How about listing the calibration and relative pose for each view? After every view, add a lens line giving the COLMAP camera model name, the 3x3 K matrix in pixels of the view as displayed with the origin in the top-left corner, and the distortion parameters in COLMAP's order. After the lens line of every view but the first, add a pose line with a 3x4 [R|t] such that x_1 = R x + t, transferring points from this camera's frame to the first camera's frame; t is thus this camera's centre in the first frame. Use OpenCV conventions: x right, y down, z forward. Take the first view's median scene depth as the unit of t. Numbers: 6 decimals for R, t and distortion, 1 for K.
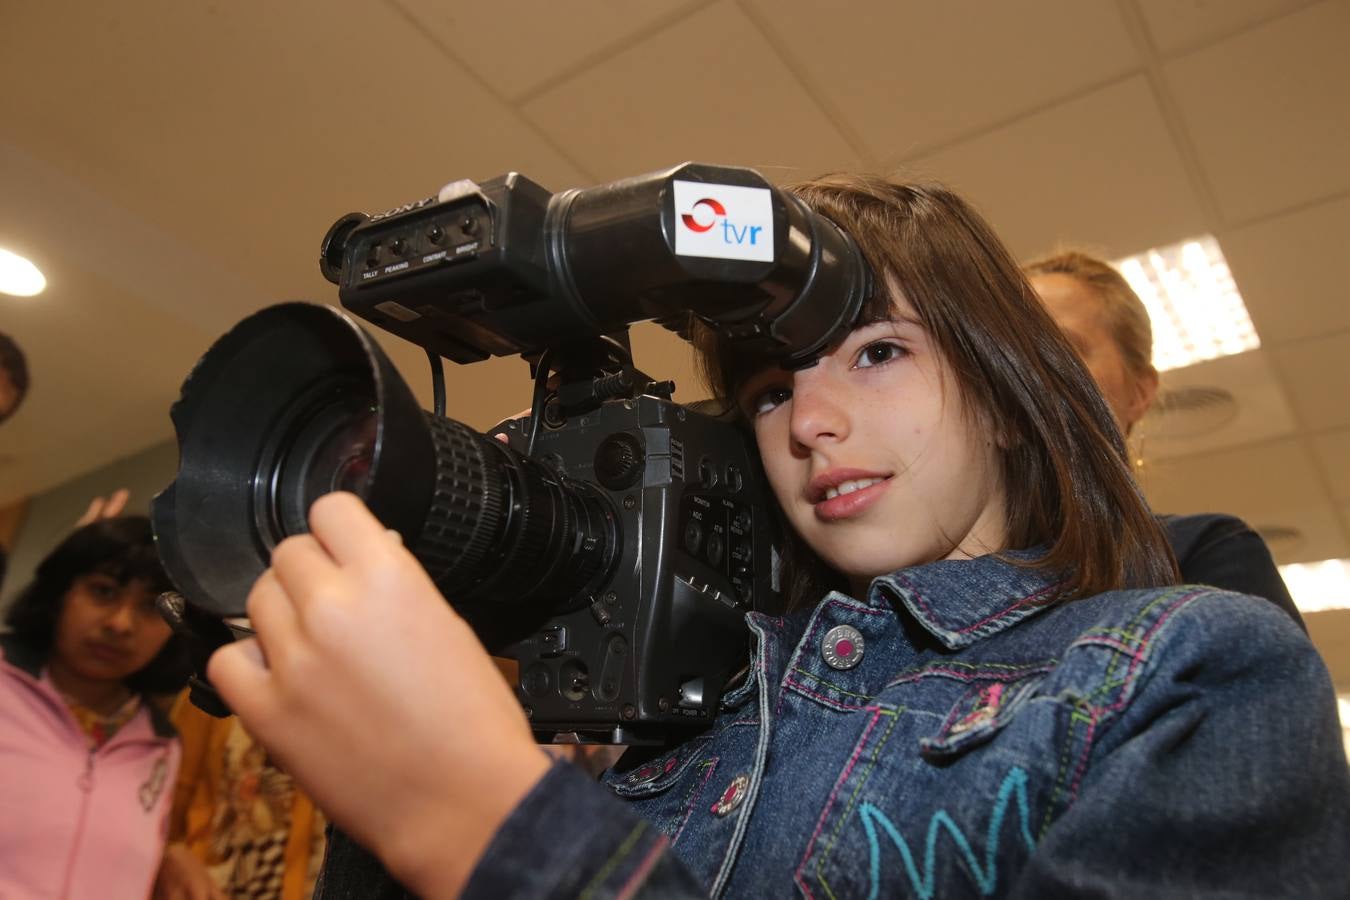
lens RADIAL K [[1095.0, 0, 661.9], [0, 1095.0, 448.7], [0, 0, 1]] dist [-0.009583, 0.049259]
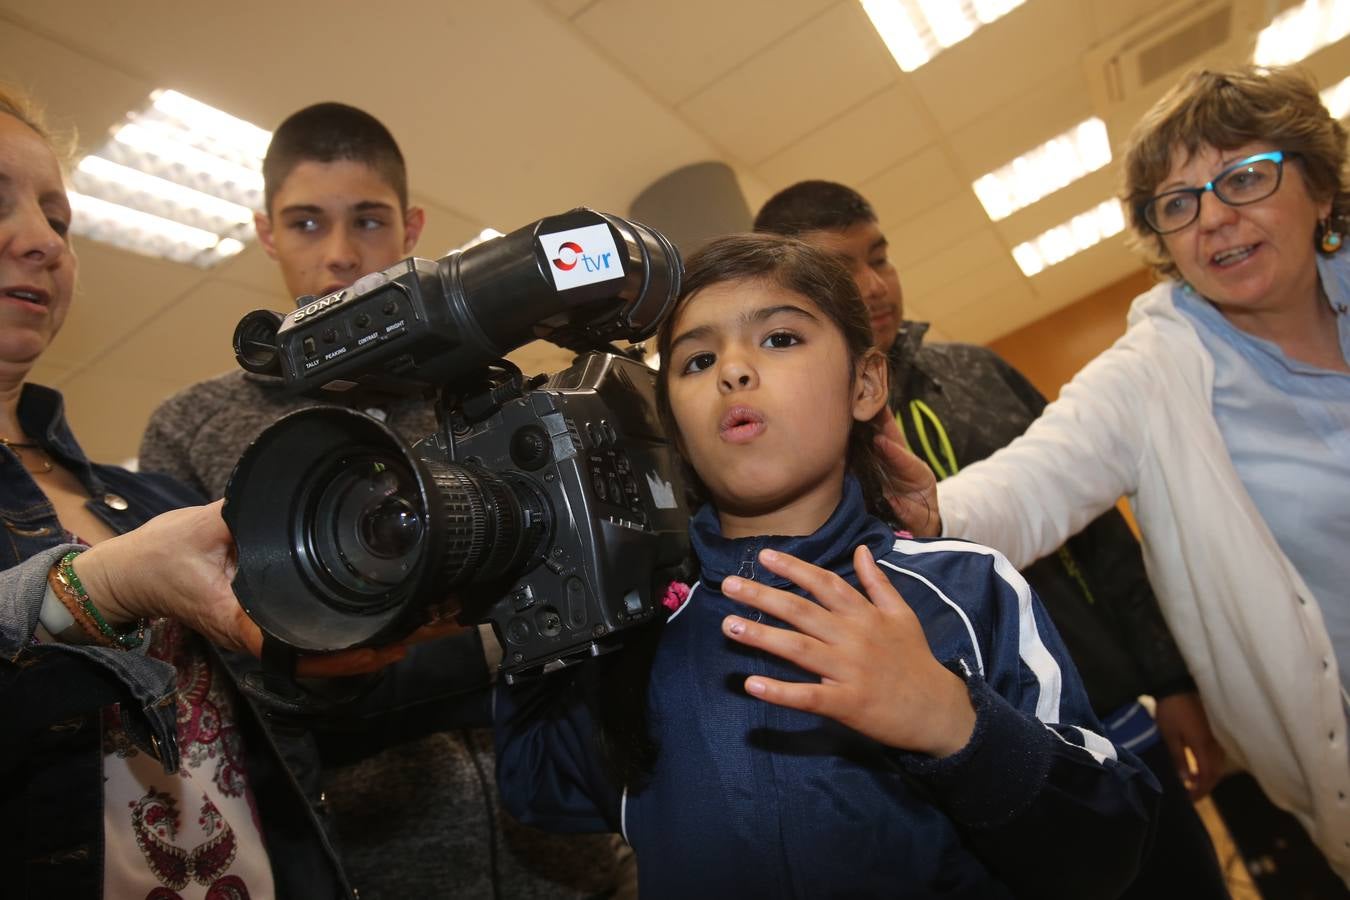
lens RADIAL K [[1095.0, 0, 673.9], [0, 1095.0, 458.6], [0, 0, 1]] dist [-0.009583, 0.049259]
pose [[0.933213, -0.286711, 0.216588, -0.173587], [0.264621, 0.956146, 0.125538, -0.097958], [-0.243083, -0.059840, 0.968158, -0.283023]]
